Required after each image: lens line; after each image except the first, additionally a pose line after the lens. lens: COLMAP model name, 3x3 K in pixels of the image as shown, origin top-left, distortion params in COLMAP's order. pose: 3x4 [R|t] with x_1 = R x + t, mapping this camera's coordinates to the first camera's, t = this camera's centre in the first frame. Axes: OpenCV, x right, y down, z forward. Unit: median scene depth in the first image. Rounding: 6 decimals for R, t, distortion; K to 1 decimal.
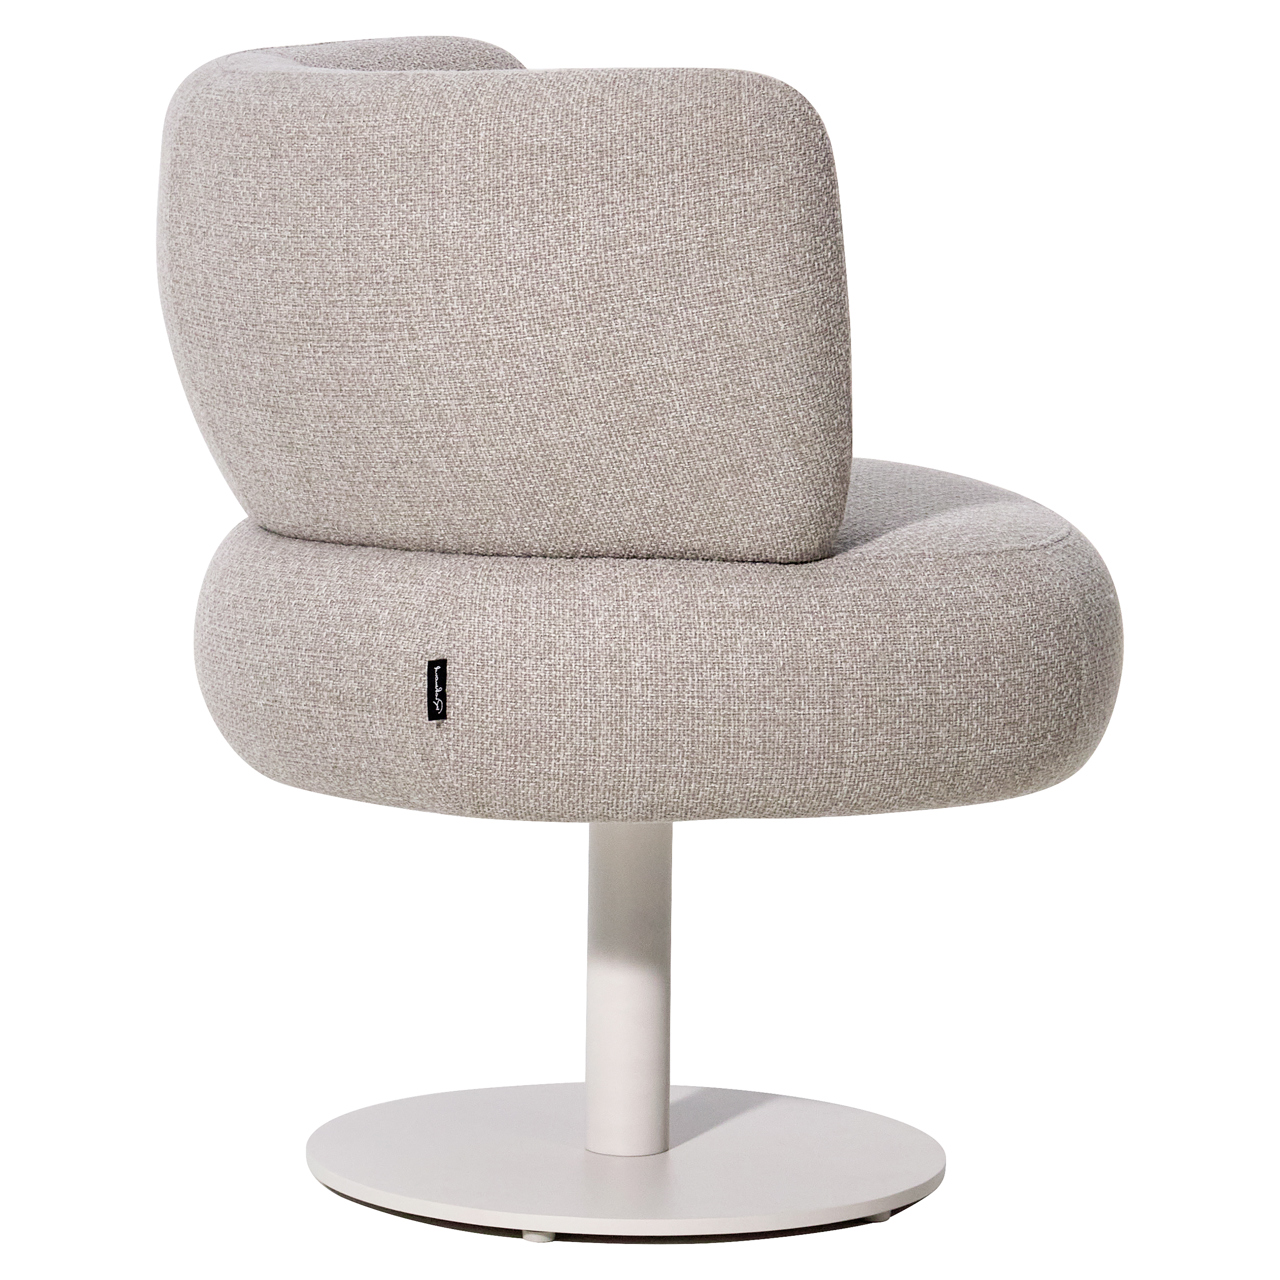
lens RADIAL K [[3290.1, 0, 640.0], [0, 3290.1, 640.0], [0, 0, 1]] dist [-0.075048, -0.535200]
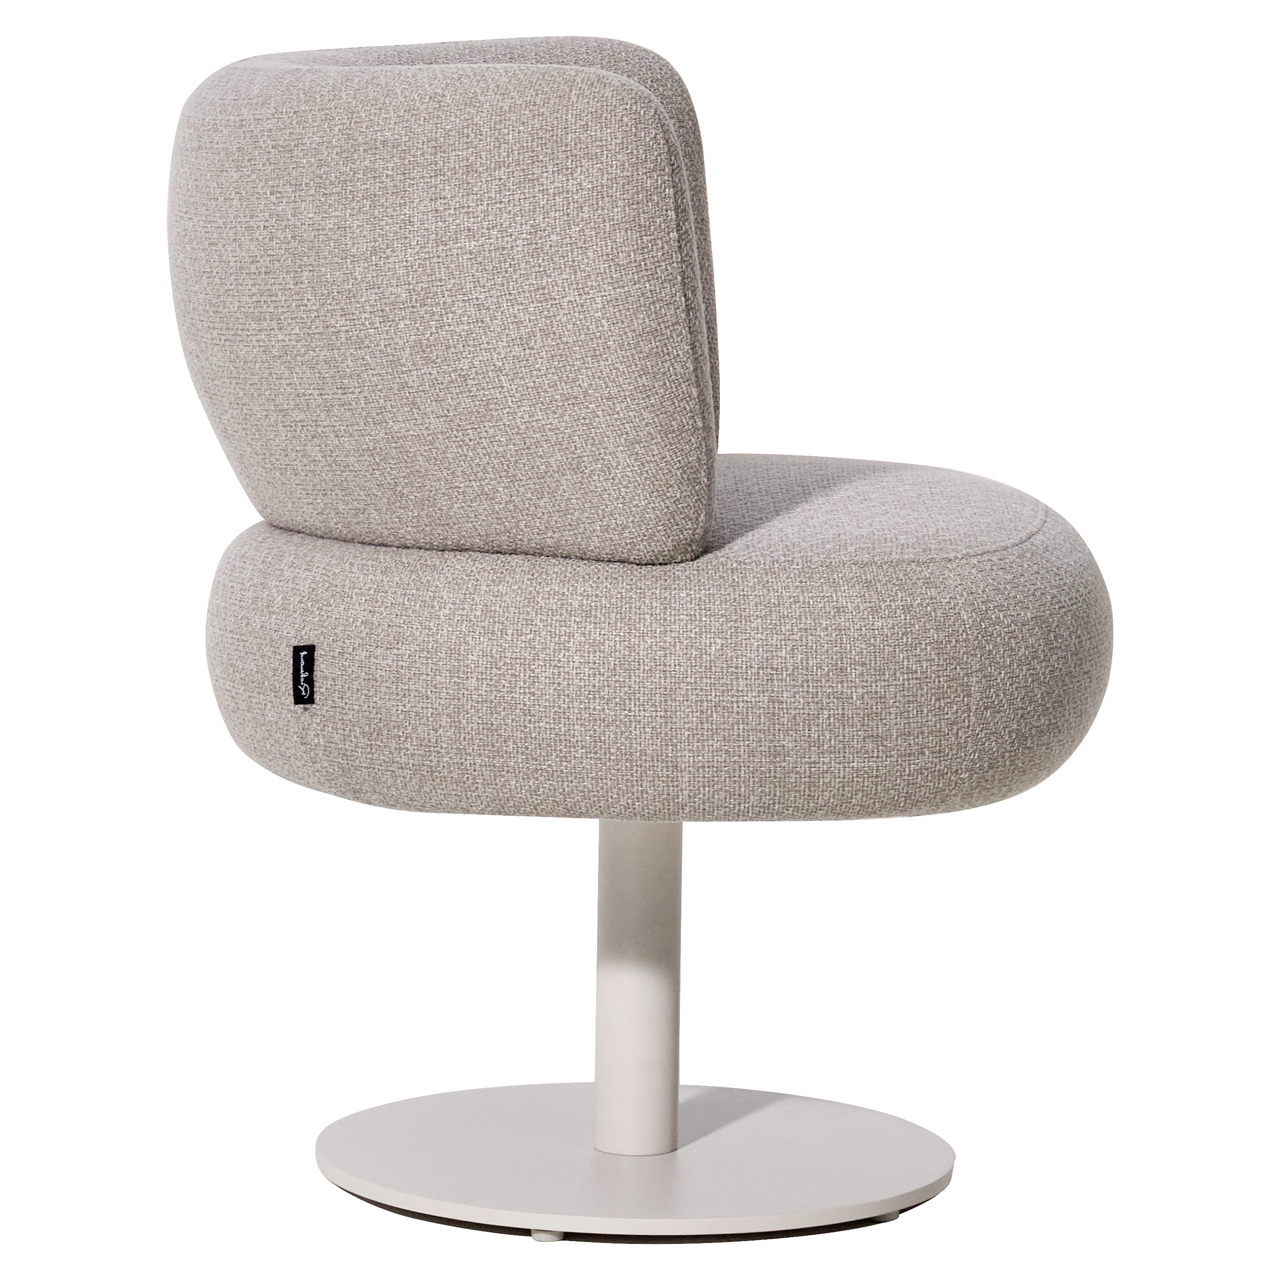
lens RADIAL K [[3234.7, 0, 640.0], [0, 3234.7, 640.0], [0, 0, 1]] dist [-0.123936, 0.166952]
pose [[0.984641, 0.045475, -0.168563, 0.213746], [-0.045786, 0.998949, 0.002043, -0.002421], [0.168479, 0.005706, 0.985689, 0.034639]]
